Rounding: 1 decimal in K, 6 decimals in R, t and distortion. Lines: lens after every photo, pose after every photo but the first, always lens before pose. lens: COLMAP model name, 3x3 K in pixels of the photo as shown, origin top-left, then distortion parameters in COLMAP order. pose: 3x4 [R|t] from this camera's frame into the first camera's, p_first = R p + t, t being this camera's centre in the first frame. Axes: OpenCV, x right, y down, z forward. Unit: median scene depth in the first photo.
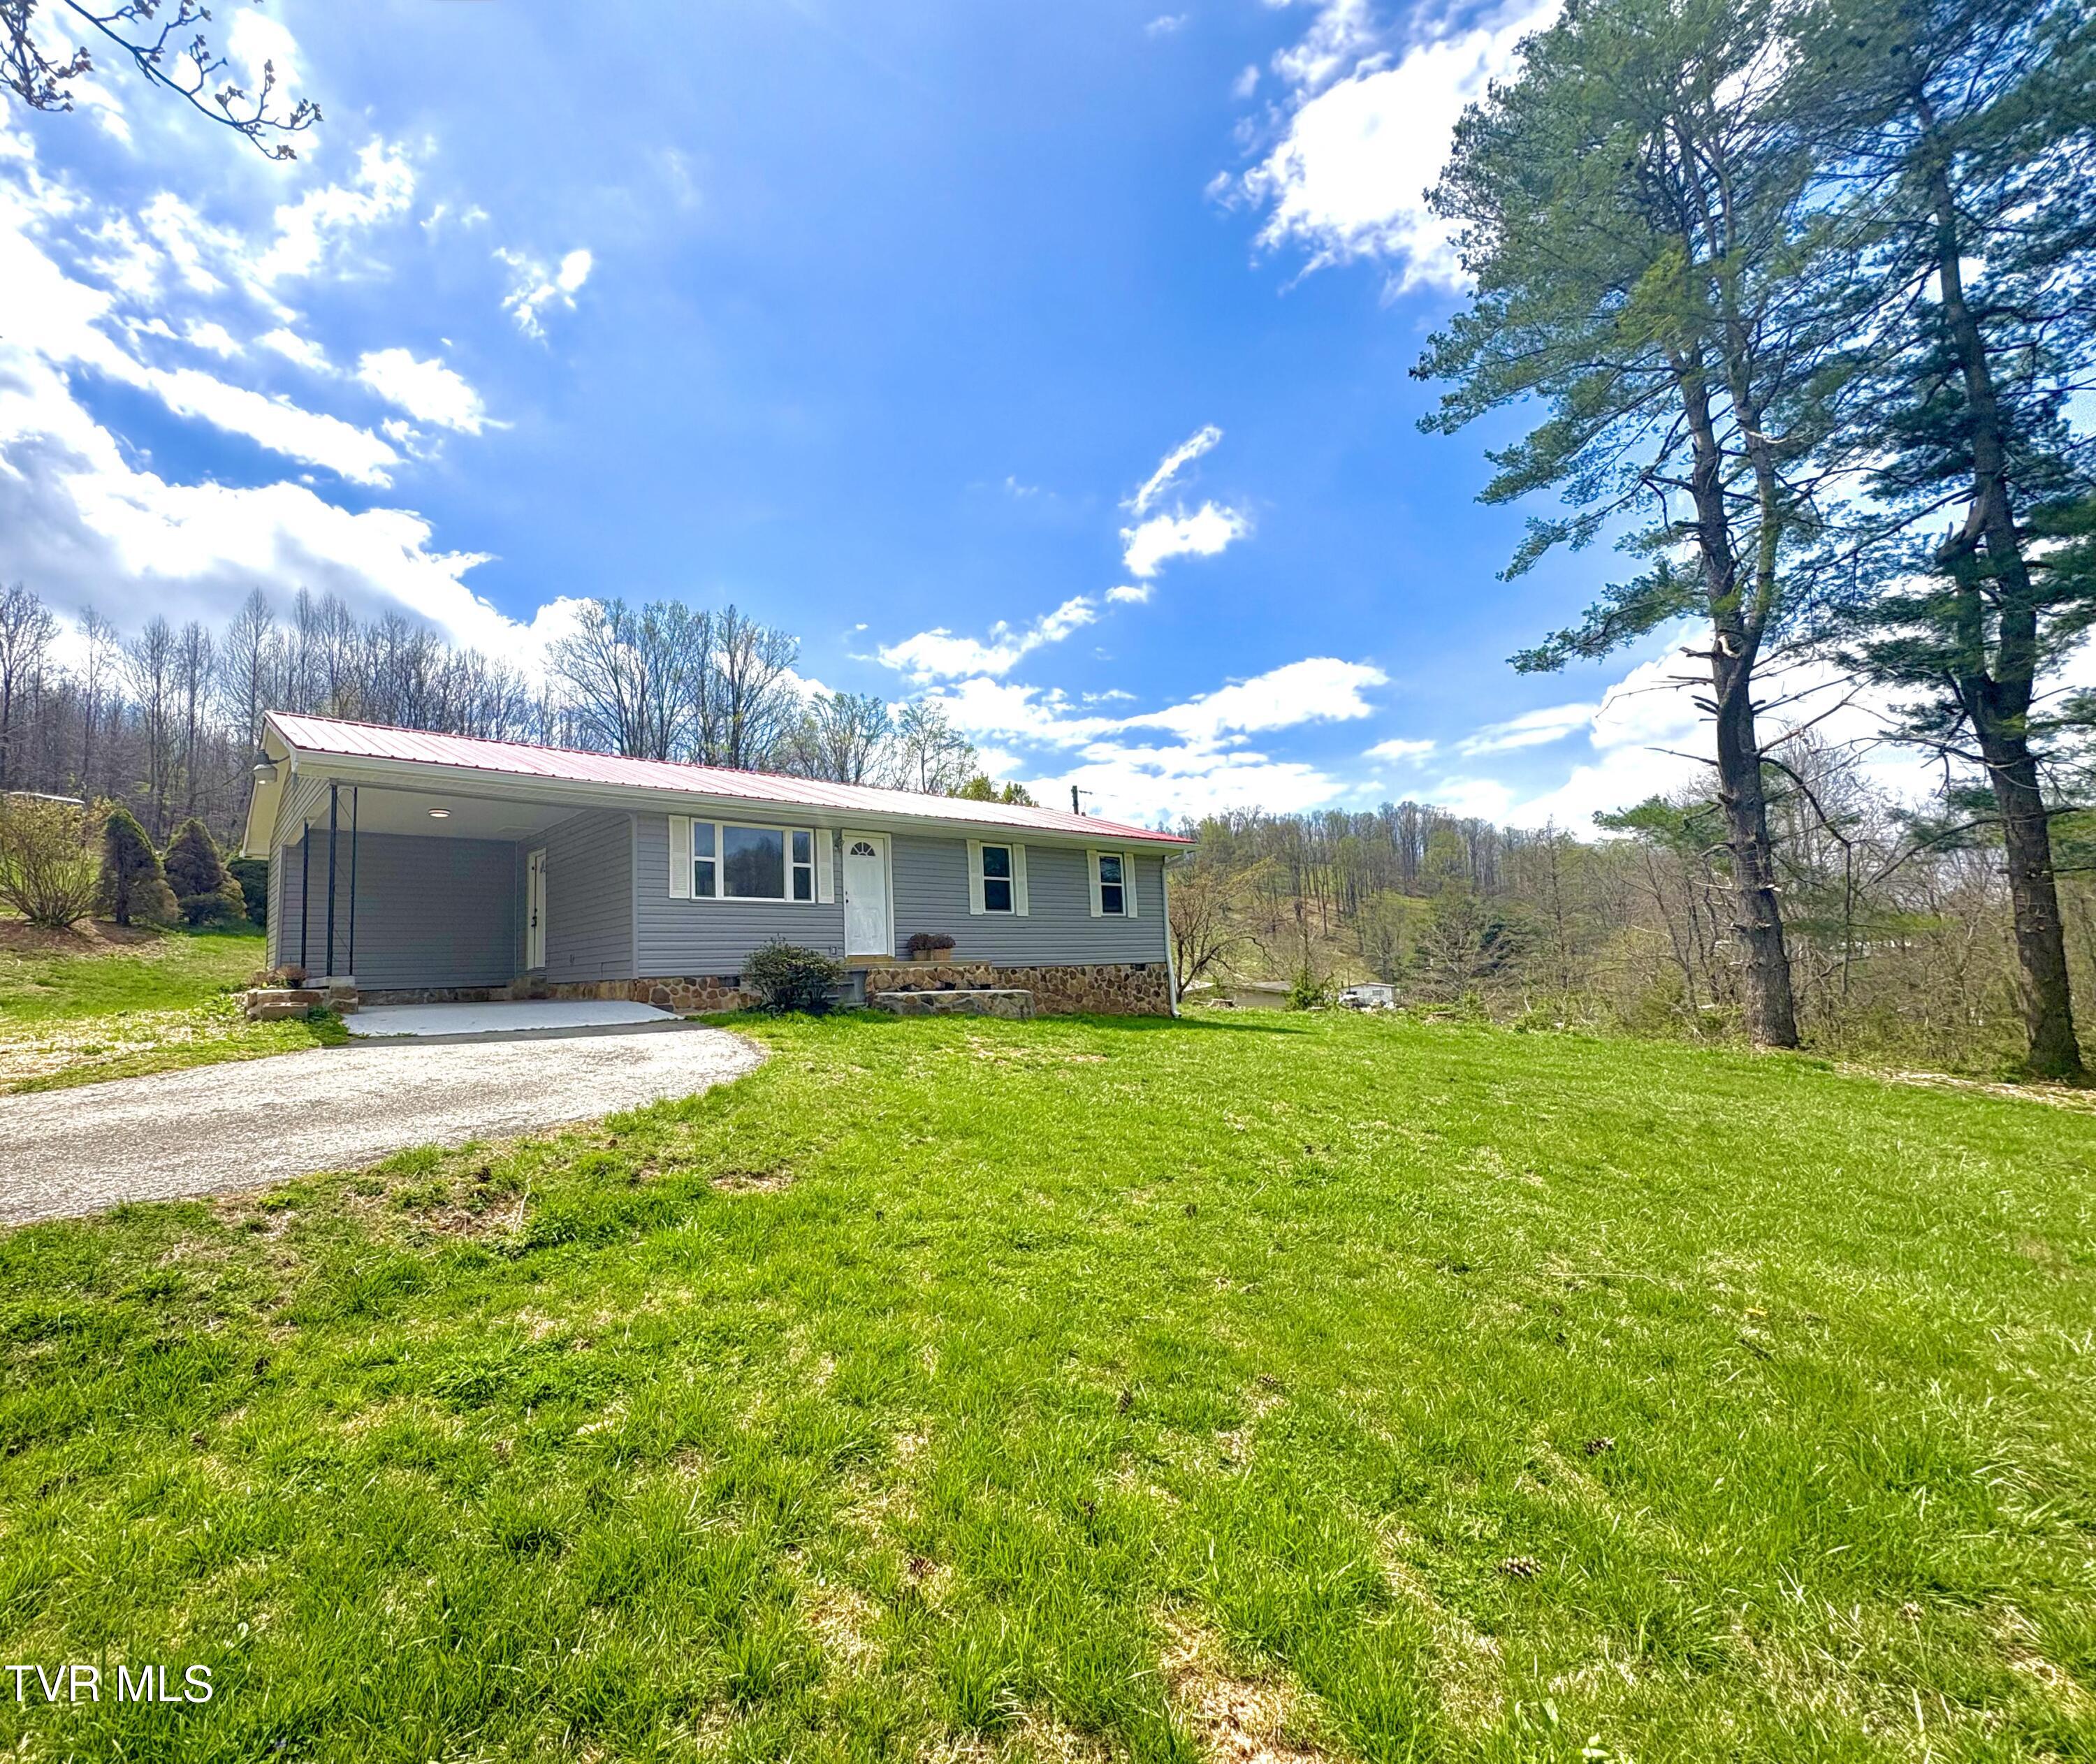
lens RADIAL K [[950.4, 0, 1046.6], [0, 950.4, 877.6], [0, 0, 1]] dist [0.001690, 0.000092]
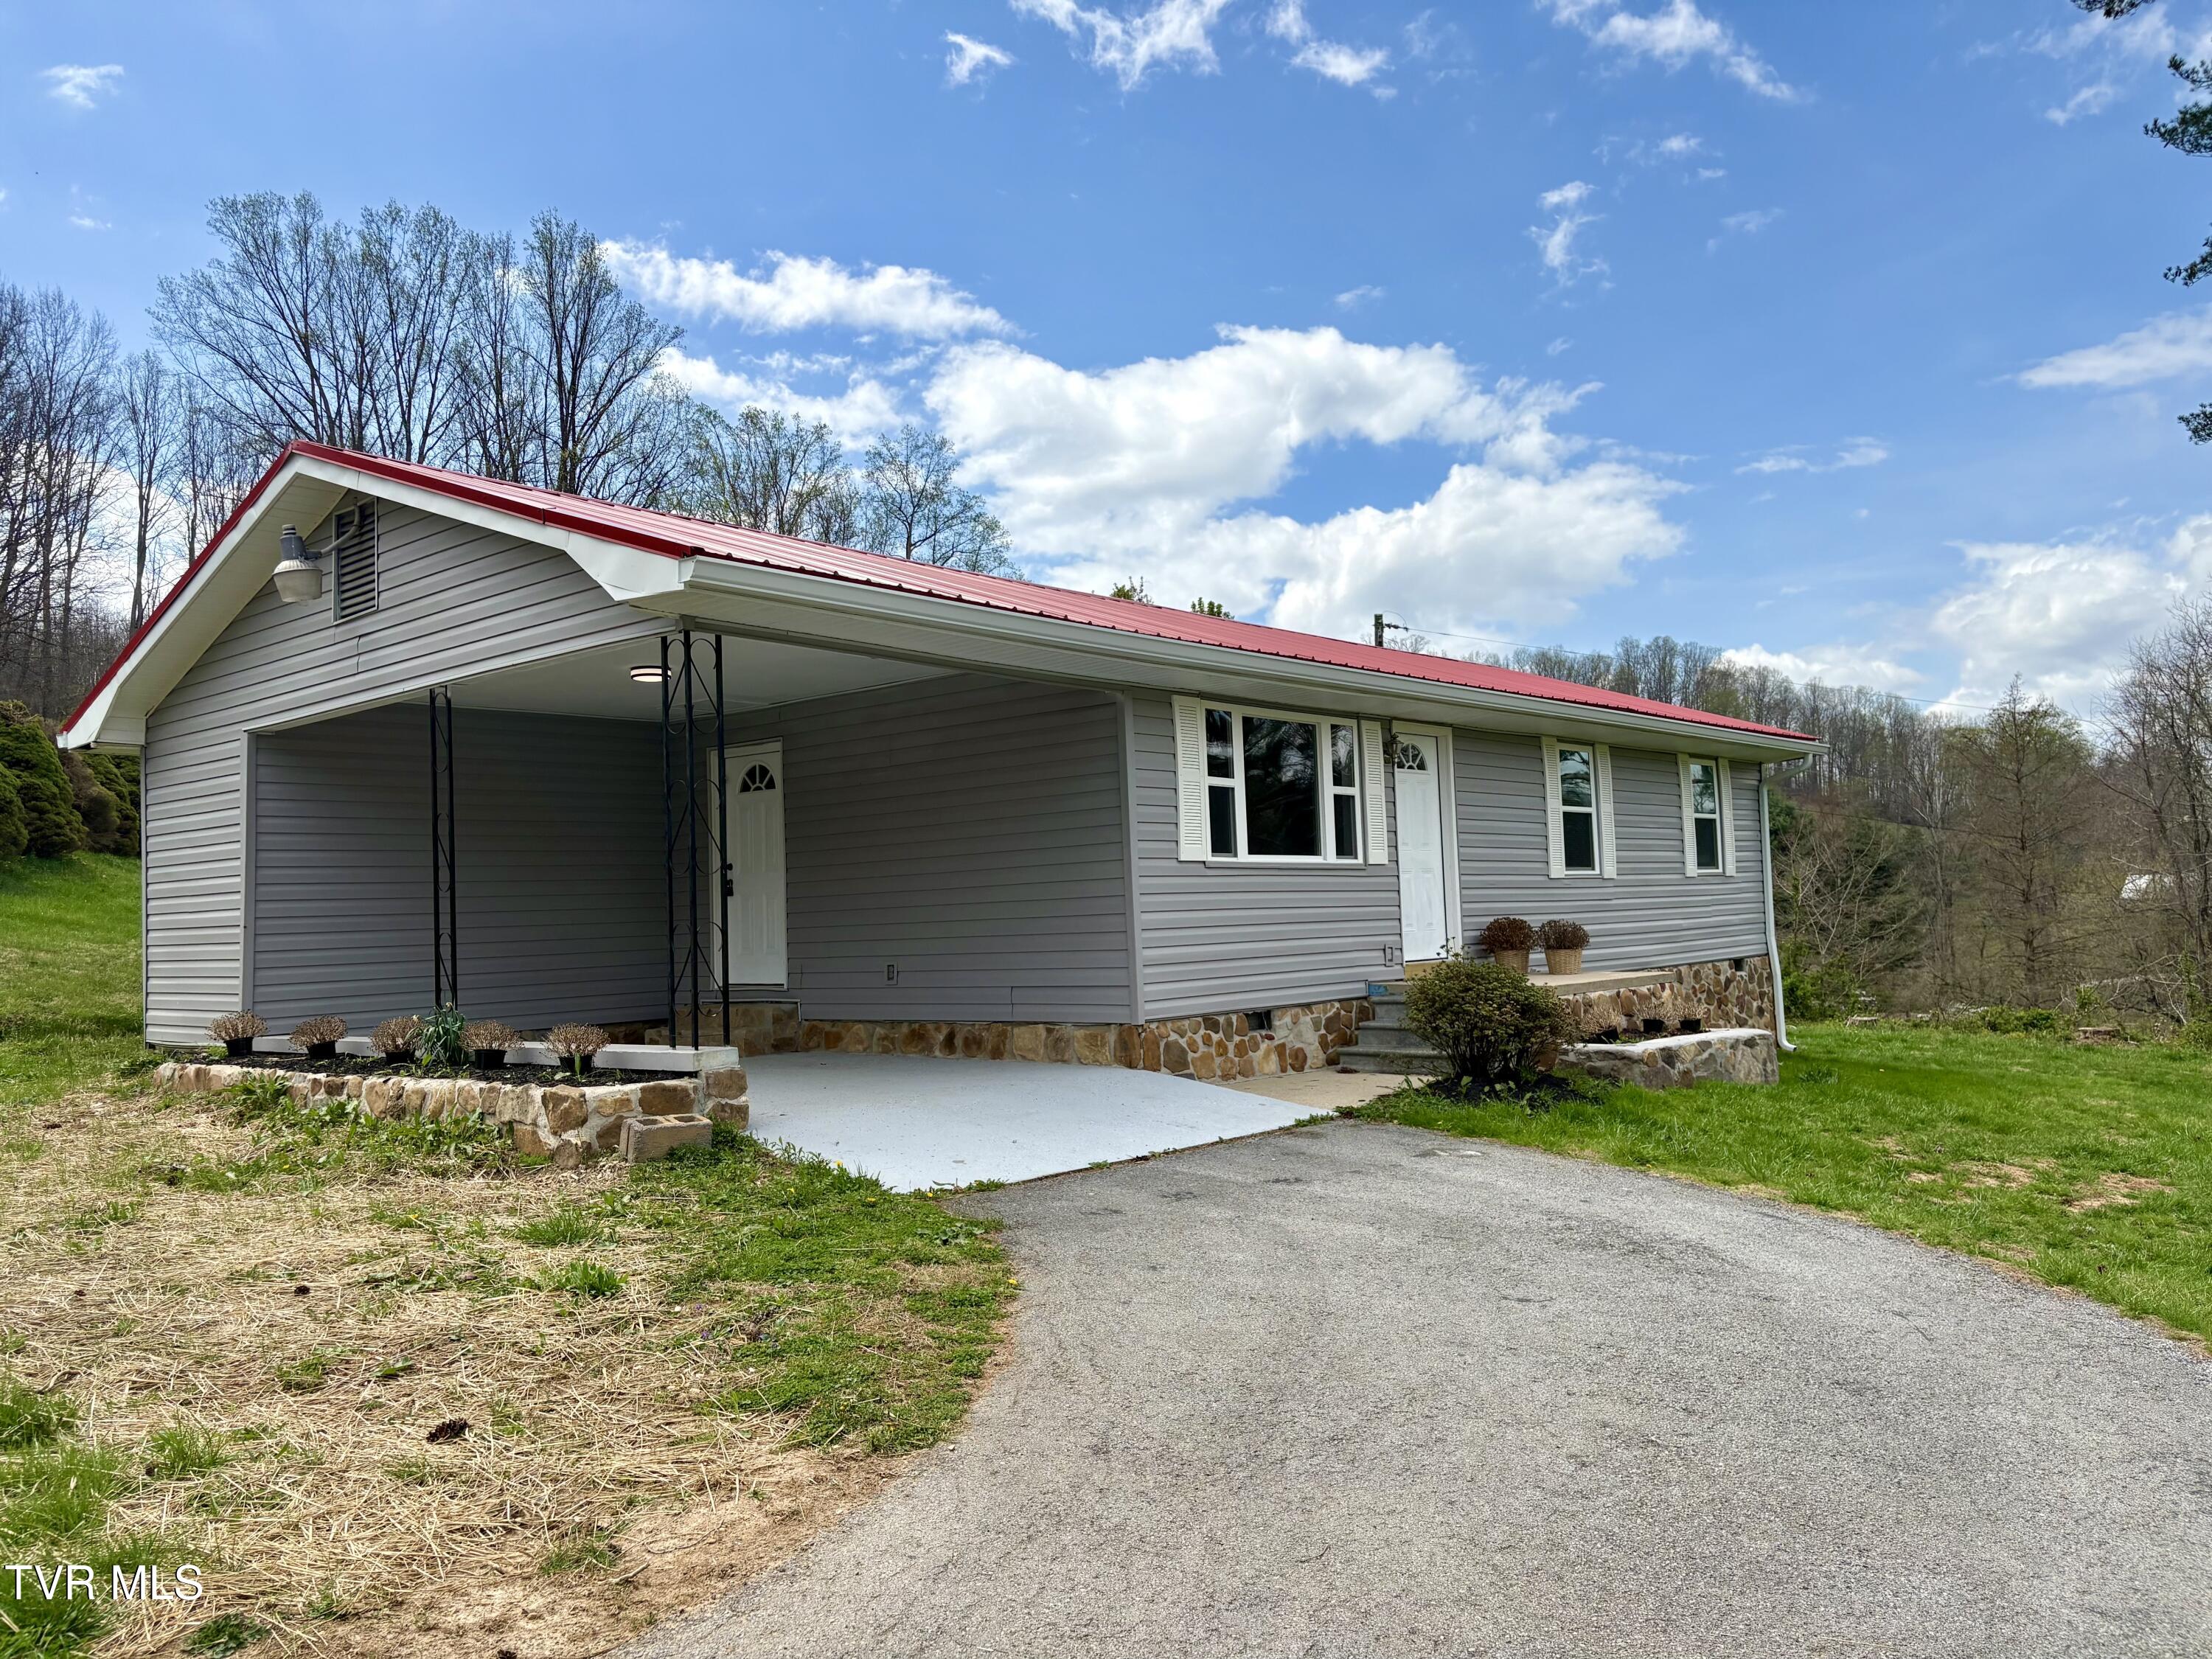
lens RADIAL K [[1660.1, 0, 1106.7], [0, 1660.1, 833.8], [0, 0, 1]] dist [0.034927, -0.021220]
pose [[0.985856, 0.006624, 0.167461, -0.425970], [-0.016013, 0.998370, 0.054783, -0.029374], [-0.166825, -0.056690, 0.984355, 0.104444]]
